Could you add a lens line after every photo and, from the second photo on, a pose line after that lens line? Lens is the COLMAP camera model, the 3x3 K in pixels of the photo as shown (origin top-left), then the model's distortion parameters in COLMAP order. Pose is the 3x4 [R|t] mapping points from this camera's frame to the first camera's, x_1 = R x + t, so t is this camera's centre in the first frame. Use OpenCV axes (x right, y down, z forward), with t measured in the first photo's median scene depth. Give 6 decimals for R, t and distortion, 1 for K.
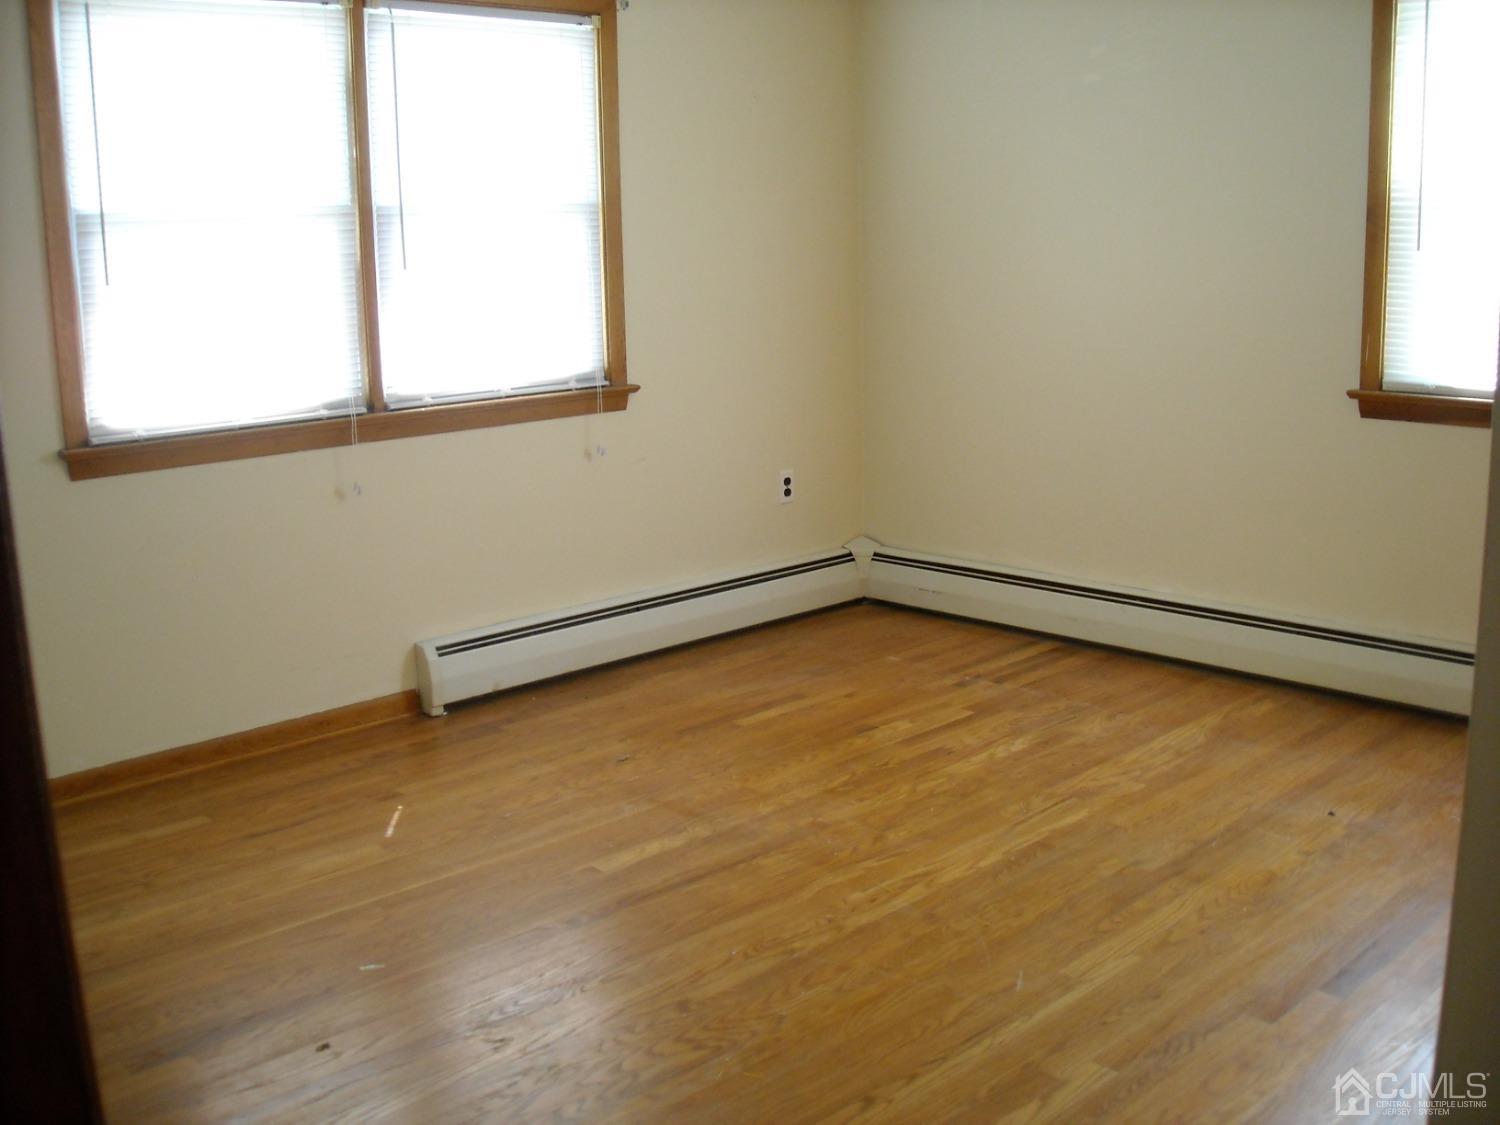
lens RADIAL K [[1498.1, 0, 778.1], [0, 1498.1, 571.5], [0, 0, 1]] dist [-0.196651, 0.118058]
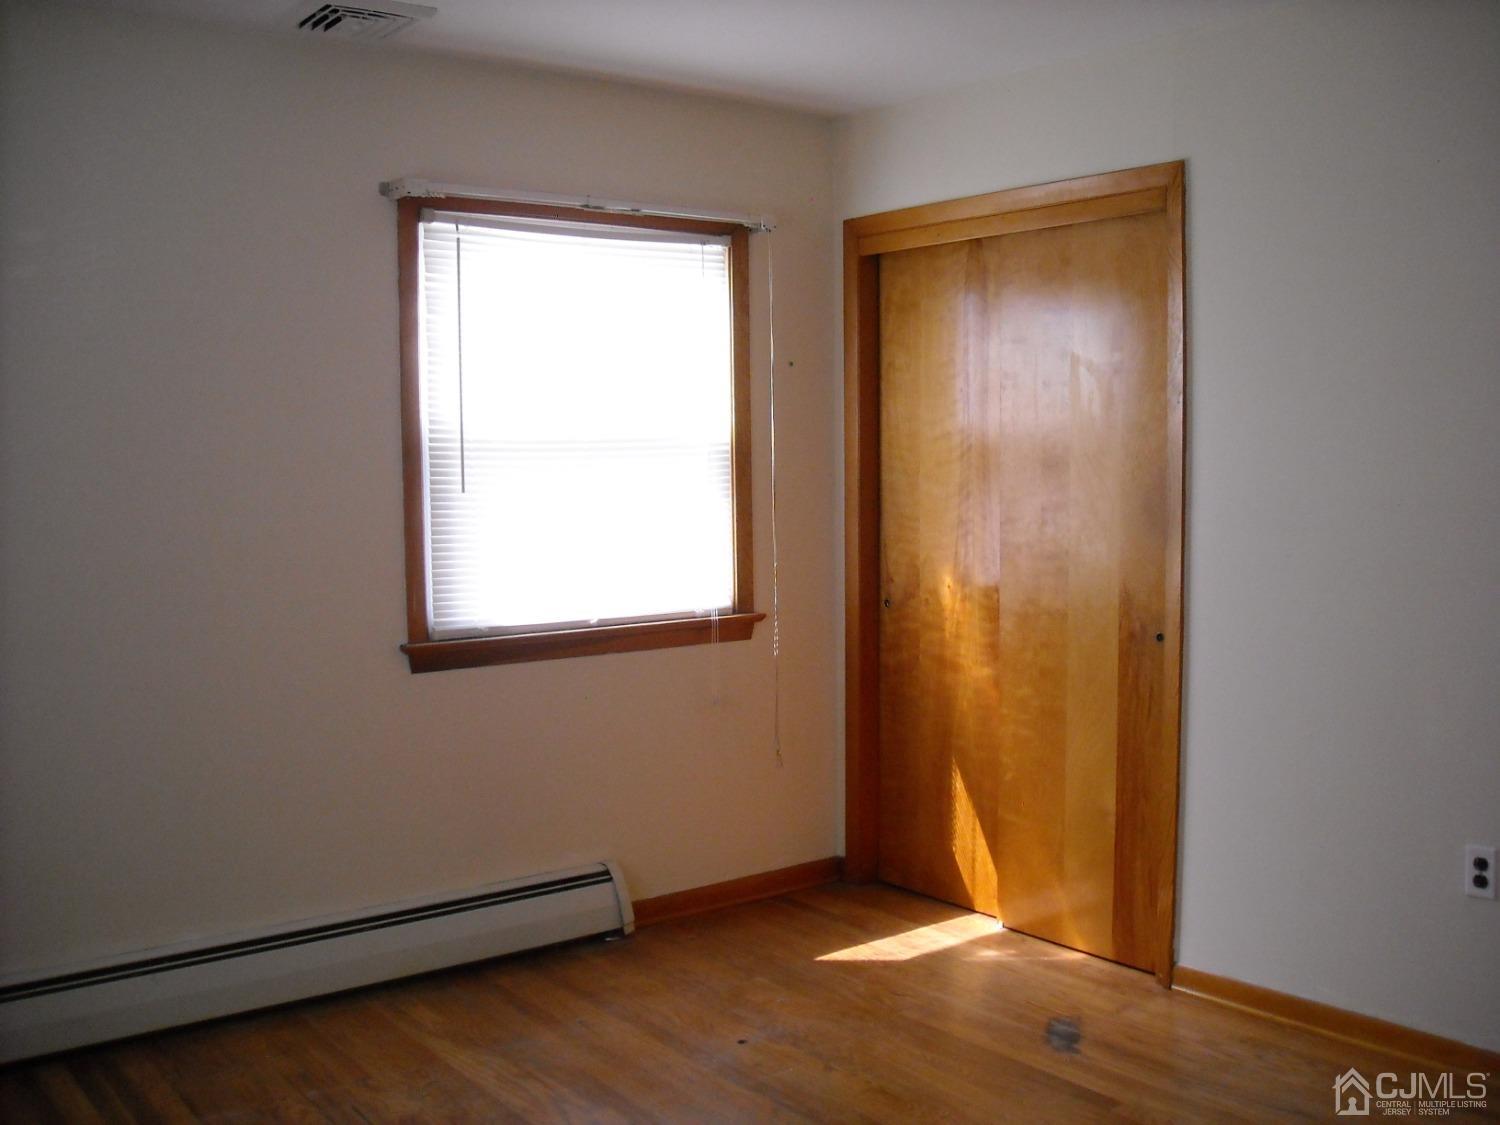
lens RADIAL K [[1498.1, 0, 778.1], [0, 1498.1, 571.5], [0, 0, 1]] dist [-0.196651, 0.118058]
pose [[0.113384, -0.066221, 0.991342, -0.523633], [0.220673, 0.974533, 0.039859, -0.161665], [-0.968735, 0.214243, 0.125110, 0.667745]]
